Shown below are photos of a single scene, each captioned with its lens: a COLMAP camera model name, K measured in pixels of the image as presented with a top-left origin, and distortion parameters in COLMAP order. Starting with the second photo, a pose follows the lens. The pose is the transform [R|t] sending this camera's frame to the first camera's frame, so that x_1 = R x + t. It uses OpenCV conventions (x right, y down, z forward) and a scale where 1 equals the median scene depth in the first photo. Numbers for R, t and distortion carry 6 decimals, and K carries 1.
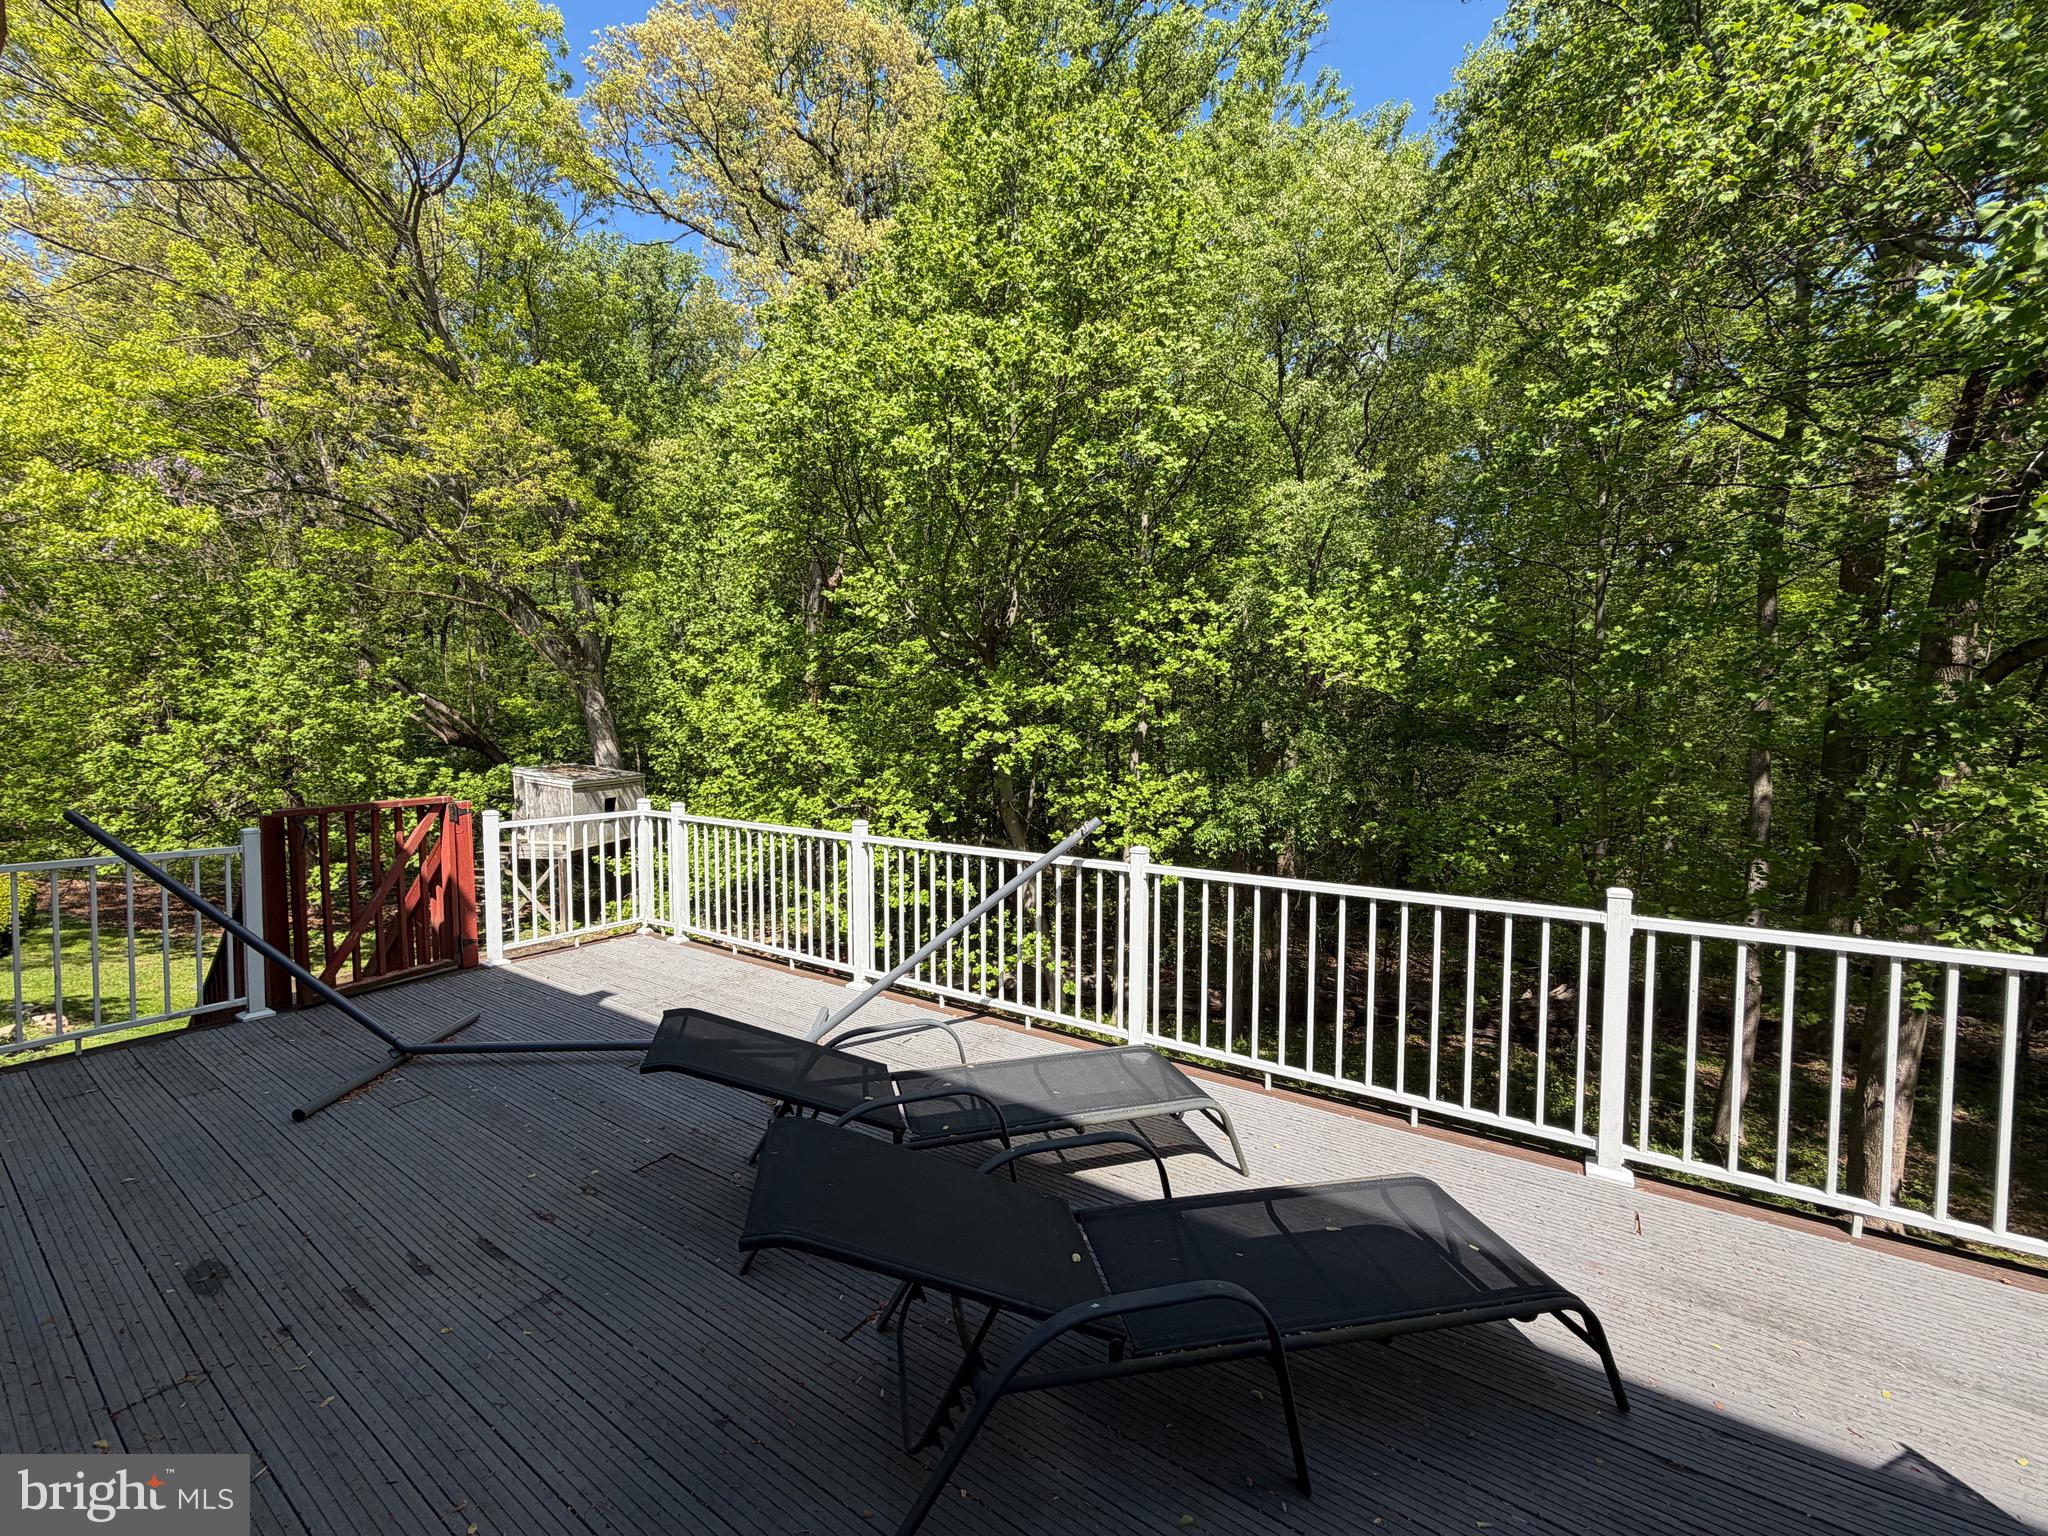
lens RADIAL K [[813.2, 0, 1020.9], [0, 813.2, 763.1], [0, 0, 1]] dist [0.000555, -0.000094]
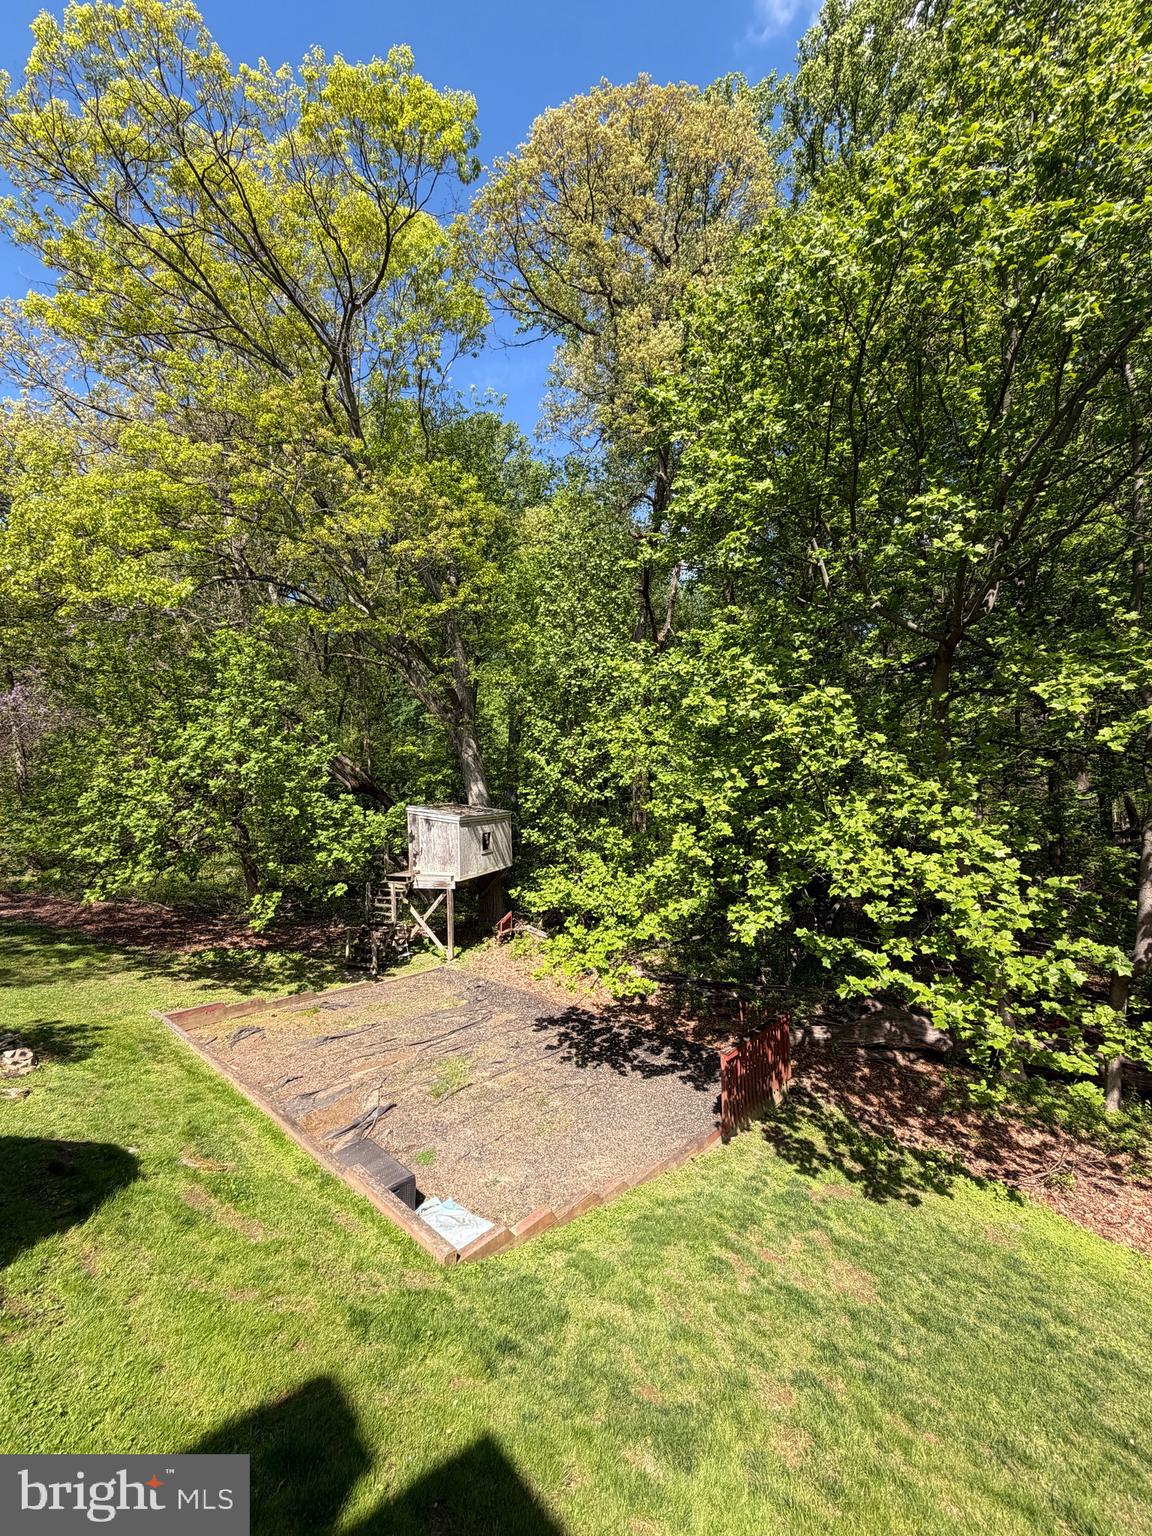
lens RADIAL K [[609.9, 0, 581.0], [0, 609.9, 760.5], [0, 0, 1]] dist [0.000555, -0.000094]
pose [[0.974039, -0.033069, -0.223951, -0.256082], [0.013972, 0.996169, -0.086329, 0.024843], [0.225947, 0.080959, 0.970770, 0.292400]]
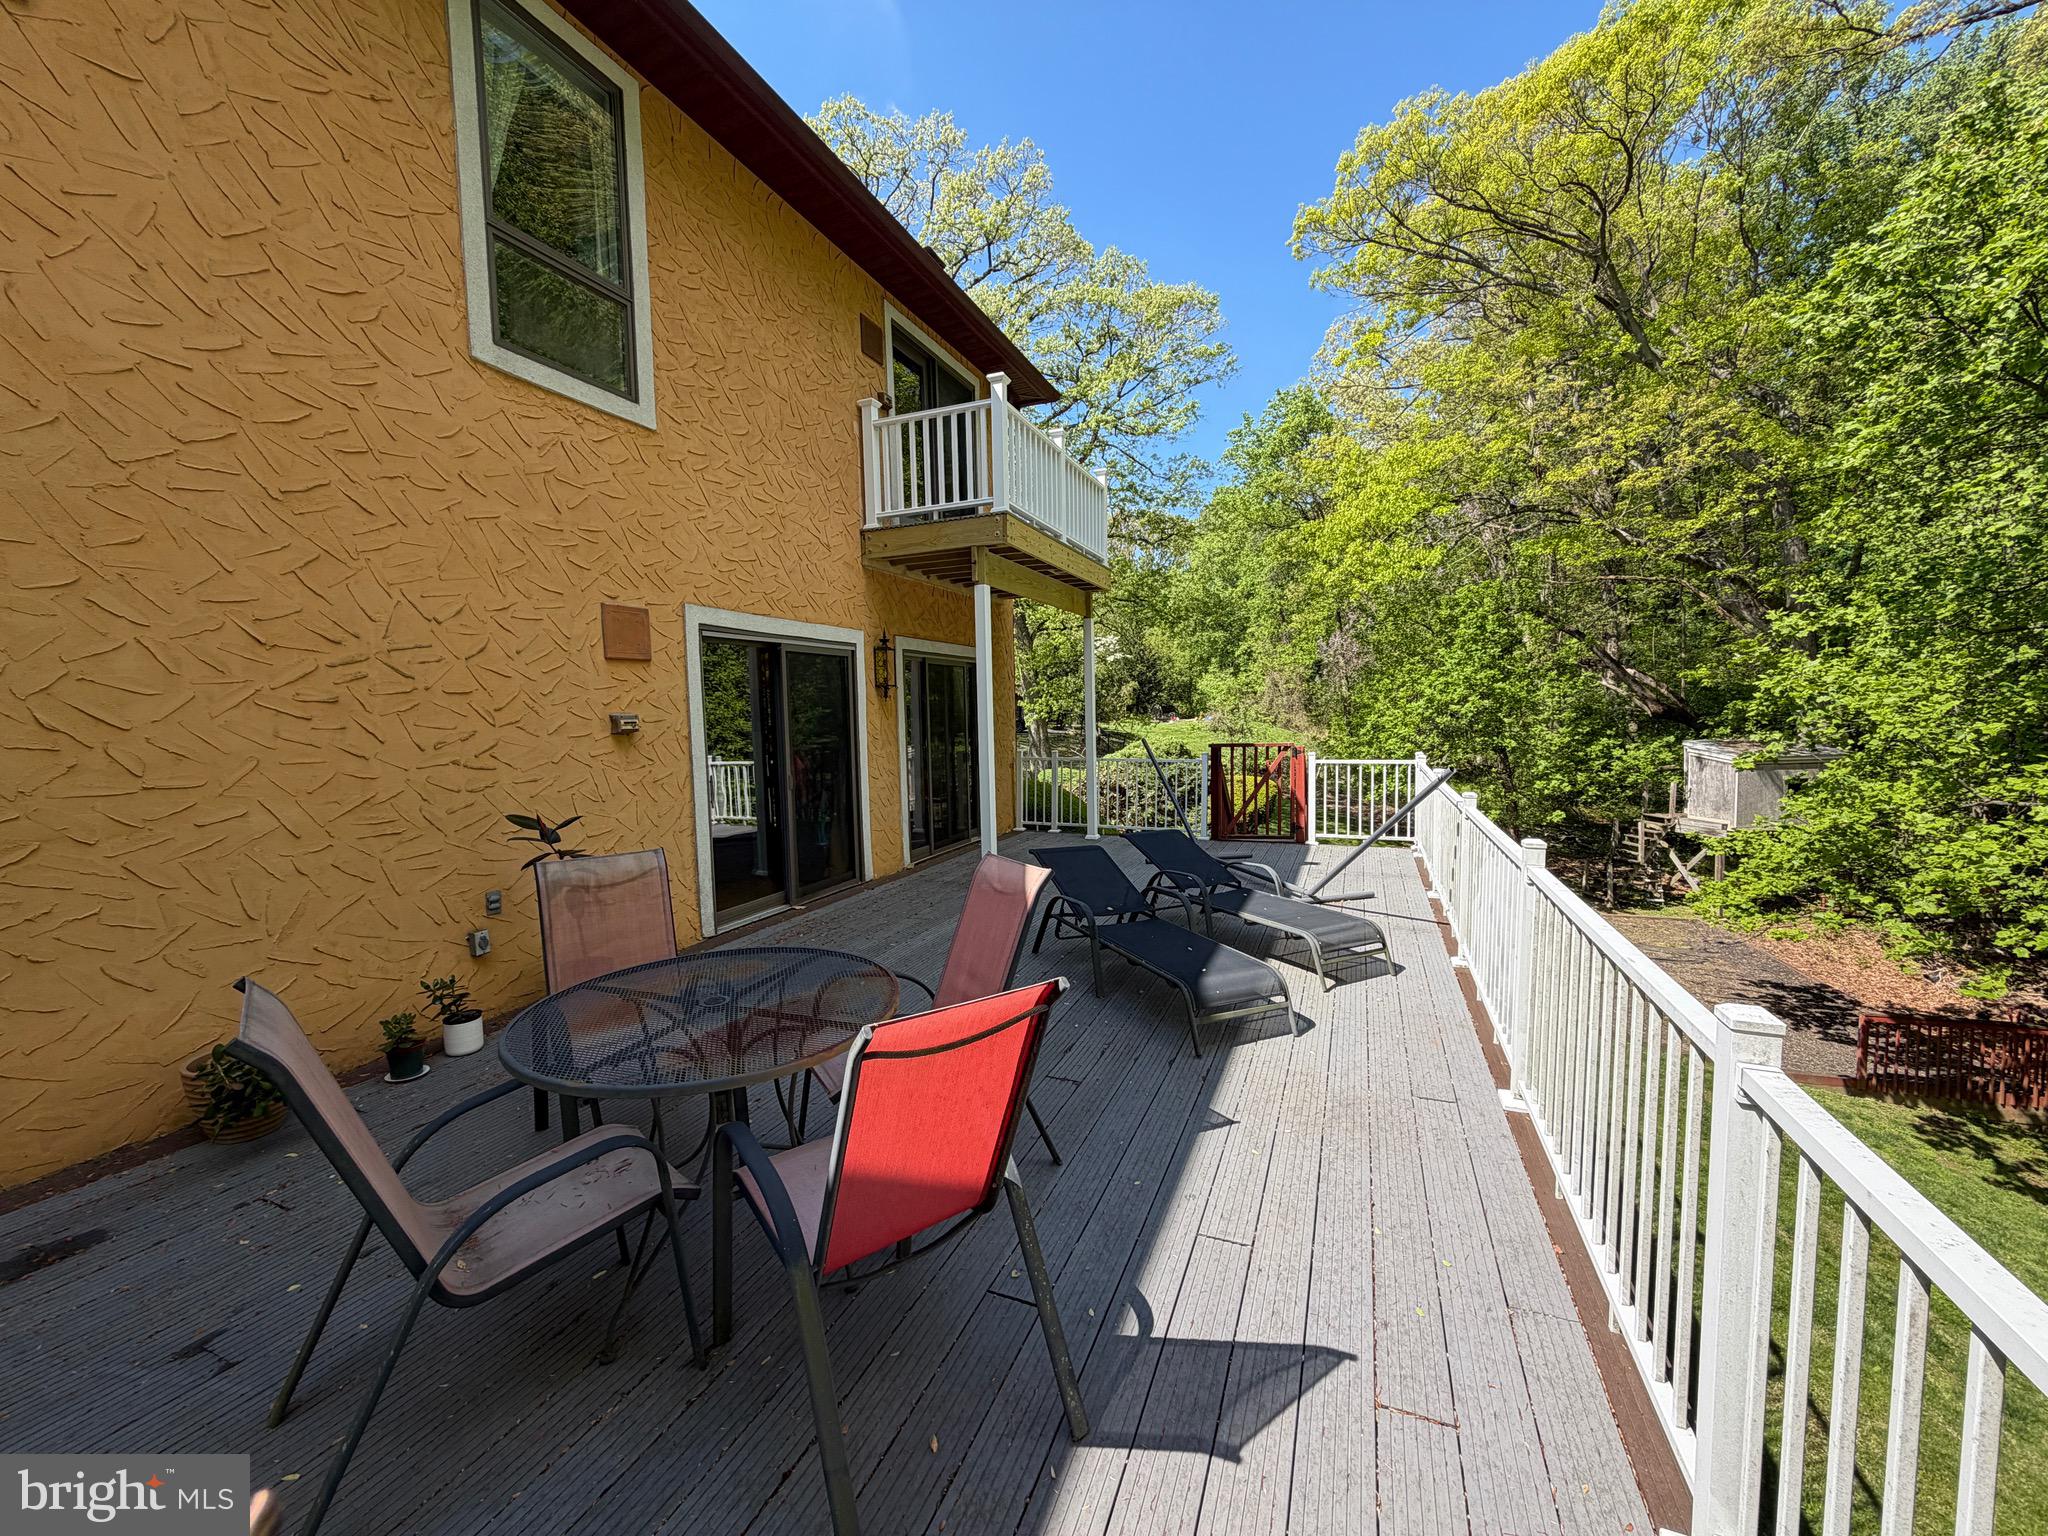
lens RADIAL K [[813.2, 0, 1020.9], [0, 813.2, 763.1], [0, 0, 1]] dist [0.000555, -0.000094]
pose [[0.200863, 0.056656, -0.977980, 0.233326], [-0.025749, 0.998287, 0.052544, 0.002272], [0.979281, 0.014627, 0.201978, 0.018886]]
